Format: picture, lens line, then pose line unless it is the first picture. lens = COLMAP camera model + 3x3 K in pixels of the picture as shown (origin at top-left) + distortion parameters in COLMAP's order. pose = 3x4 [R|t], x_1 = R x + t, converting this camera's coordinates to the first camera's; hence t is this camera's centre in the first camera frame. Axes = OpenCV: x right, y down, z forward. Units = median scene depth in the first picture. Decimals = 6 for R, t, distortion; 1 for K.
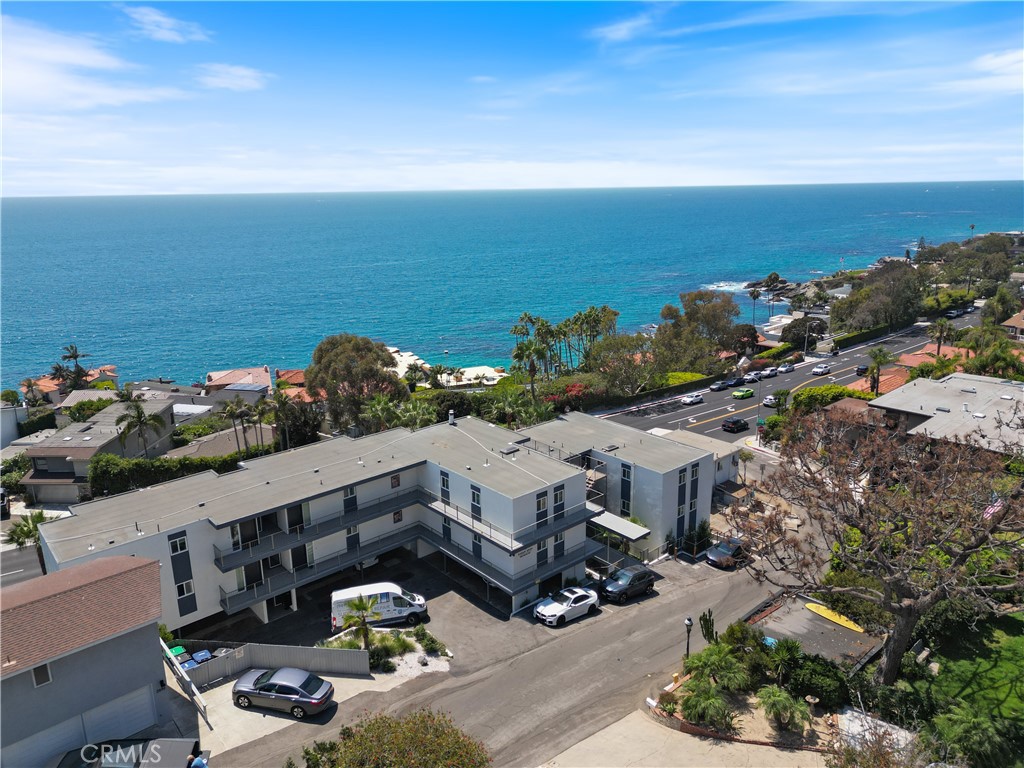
lens RADIAL K [[712.4, 0, 509.8], [0, 712.4, 383.2], [0, 0, 1]] dist [0.093676, -0.092465]
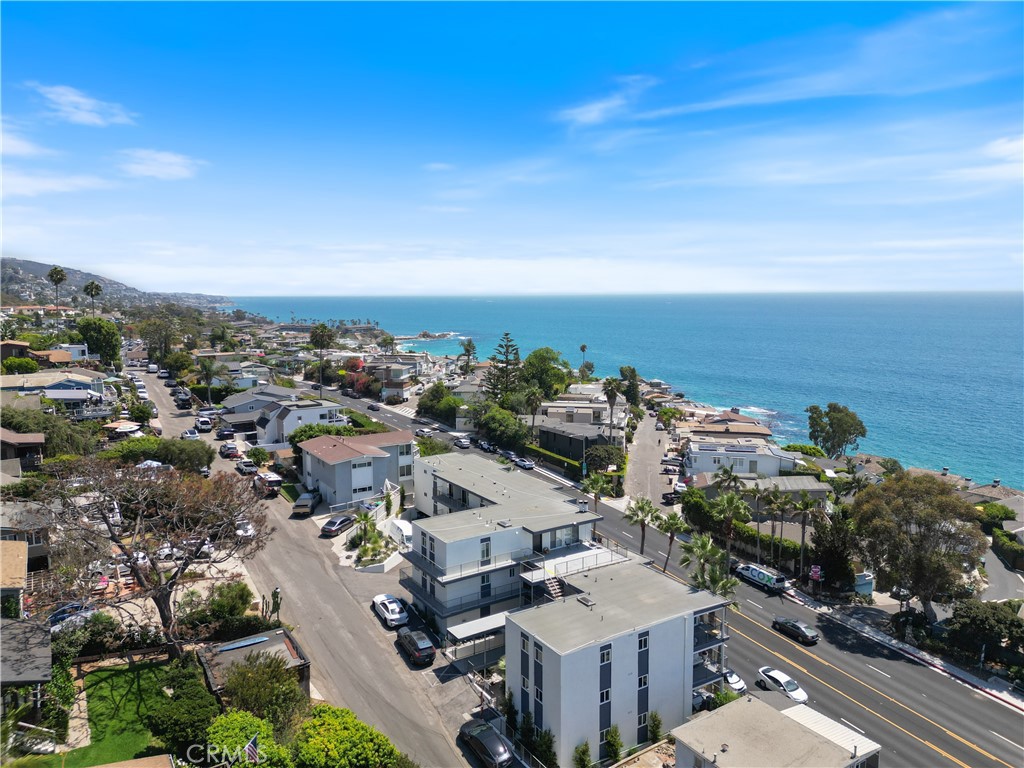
lens RADIAL K [[712.4, 0, 509.8], [0, 712.4, 383.2], [0, 0, 1]] dist [0.093676, -0.092465]
pose [[-0.151410, 0.142817, -0.978099, 1.280814], [-0.251219, 0.951457, 0.177815, -0.394416], [0.956015, 0.272640, -0.108182, 1.189684]]
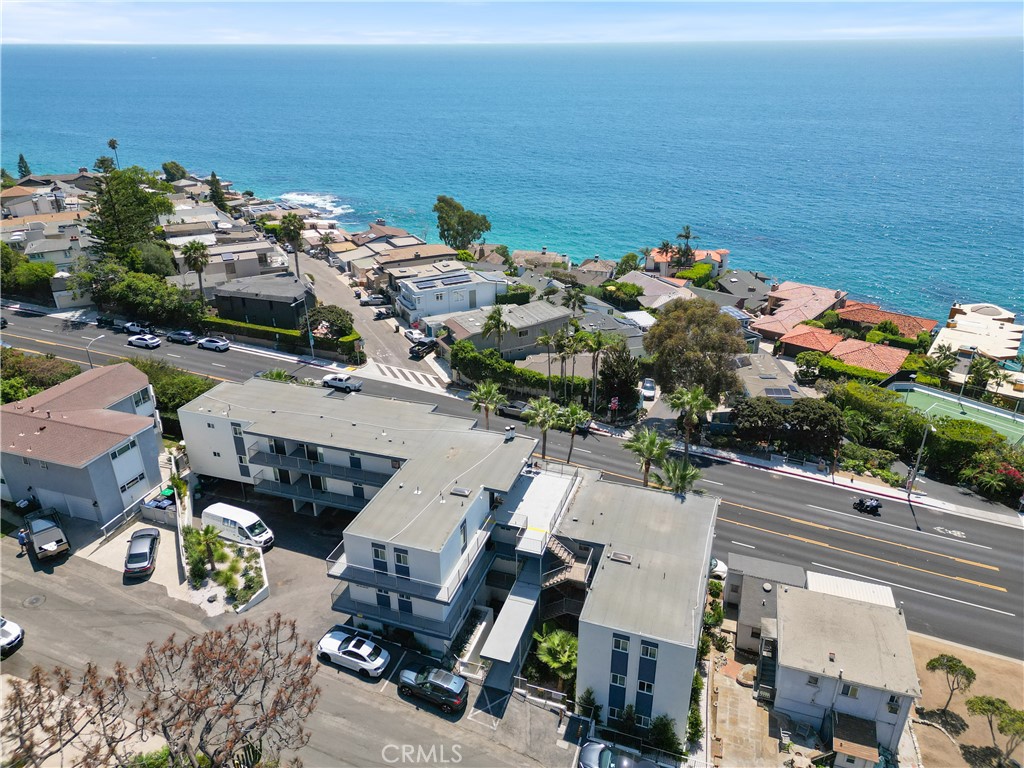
lens RADIAL K [[712.4, 0, 509.8], [0, 712.4, 383.2], [0, 0, 1]] dist [0.093676, -0.092465]
pose [[0.497797, 0.384752, -0.777280, 0.797943], [-0.229764, 0.922695, 0.309583, -0.392468], [0.836305, 0.024481, 0.547717, 0.581483]]
